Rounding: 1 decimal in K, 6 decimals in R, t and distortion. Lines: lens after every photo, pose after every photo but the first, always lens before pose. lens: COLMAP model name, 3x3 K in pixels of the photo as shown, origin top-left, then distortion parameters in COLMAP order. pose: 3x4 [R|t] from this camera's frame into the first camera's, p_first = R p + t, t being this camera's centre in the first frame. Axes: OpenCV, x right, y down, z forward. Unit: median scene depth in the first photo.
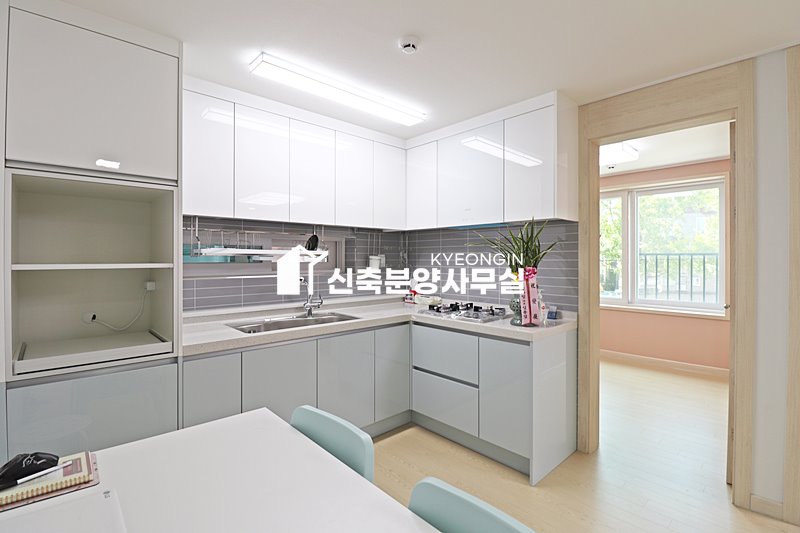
lens RADIAL K [[373.1, 0, 401.3], [0, 373.1, 262.1], [0, 0, 1]] dist [-0.017183, -0.004367]
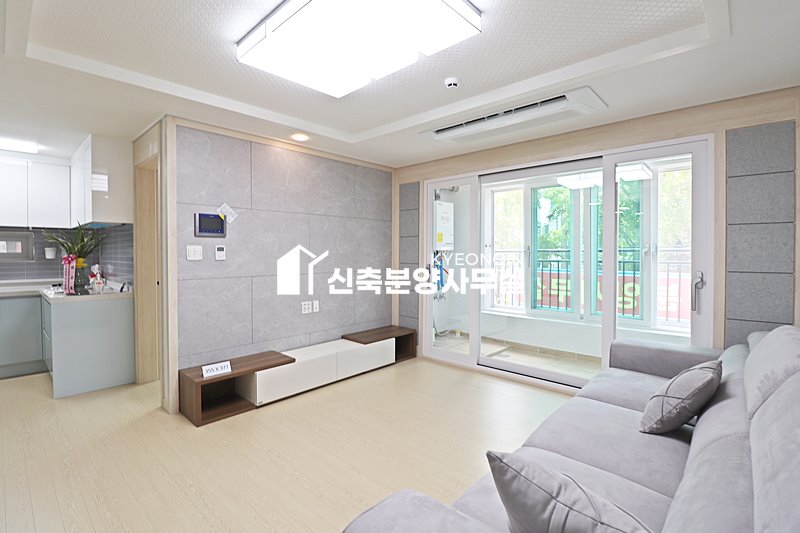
lens RADIAL K [[373.1, 0, 401.8], [0, 373.1, 256.6], [0, 0, 1]] dist [-0.017183, -0.004367]
pose [[0.996679, -0.003271, 0.081368, 1.410485], [0.003037, 0.999991, 0.002999, 0.018024], [-0.081377, -0.002742, 0.996680, -0.511810]]
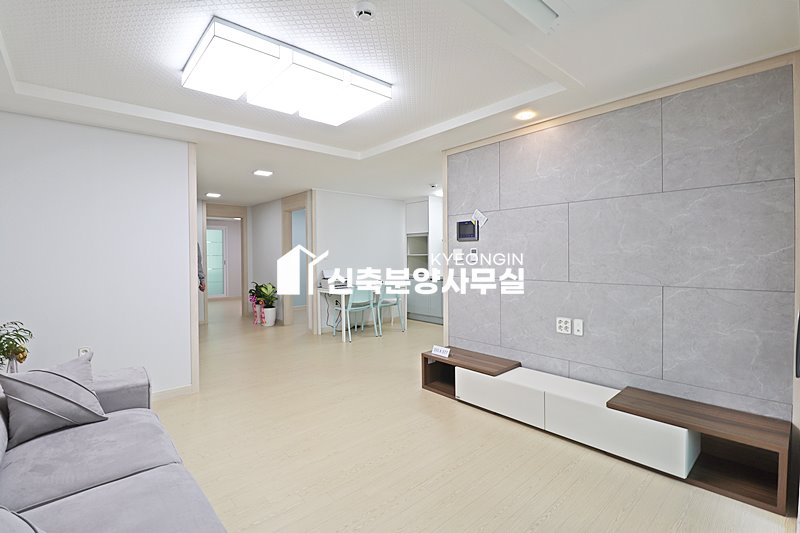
lens RADIAL K [[373.1, 0, 397.0], [0, 373.1, 259.4], [0, 0, 1]] dist [-0.017183, -0.004367]
pose [[-0.034885, 0.013573, -0.999299, 2.336153], [0.003095, 0.999904, 0.013473, 0.004579], [0.999387, -0.002622, -0.034924, 0.568956]]
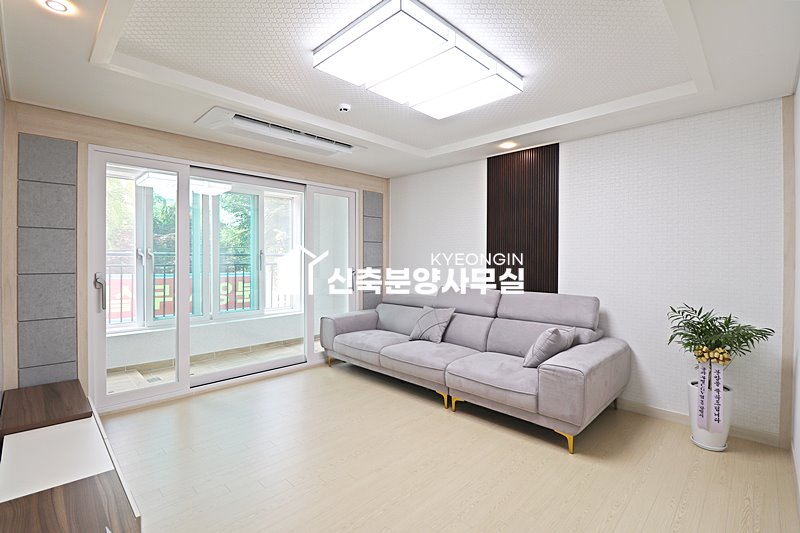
lens RADIAL K [[373.1, 0, 399.3], [0, 373.1, 262.2], [0, 0, 1]] dist [-0.017183, -0.004367]
pose [[-0.044121, -0.016206, 0.998895, 0.484264], [-0.000253, 0.999869, 0.016210, 0.005986], [-0.999026, 0.000462, -0.044119, 0.350979]]
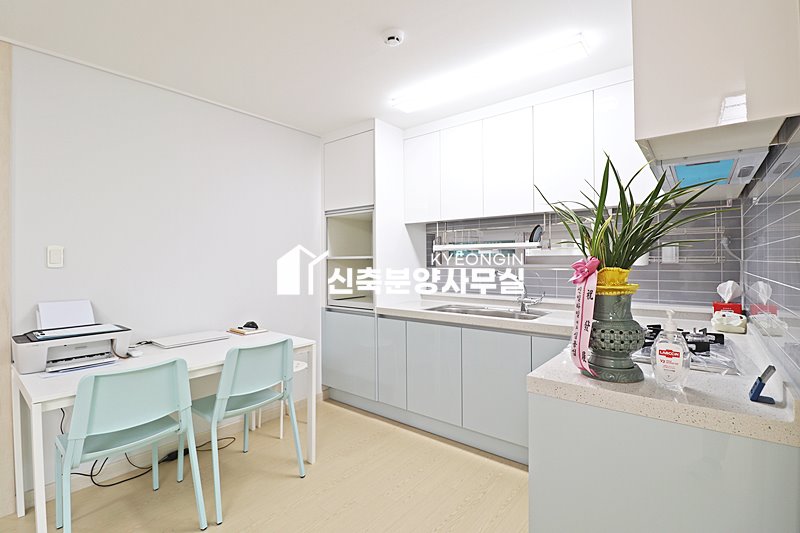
lens RADIAL K [[373.1, 0, 404.4], [0, 373.1, 262.2], [0, 0, 1]] dist [-0.017183, -0.004367]
pose [[0.131565, 0.002907, -0.991303, 0.732598], [-0.002106, 0.999994, 0.002653, 0.019189], [0.991305, 0.001739, 0.131570, 0.644043]]
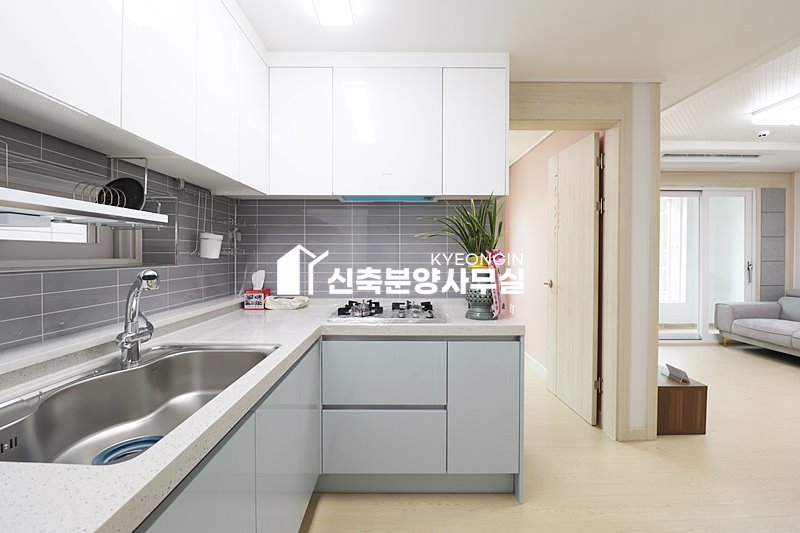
lens RADIAL K [[373.1, 0, 400.1], [0, 373.1, 259.4], [0, 0, 1]] dist [-0.017183, -0.004367]
pose [[0.682923, -0.010170, 0.730419, -0.391516], [0.007097, 0.999948, 0.007288, 0.027581], [-0.730455, 0.000207, 0.682960, 0.532681]]
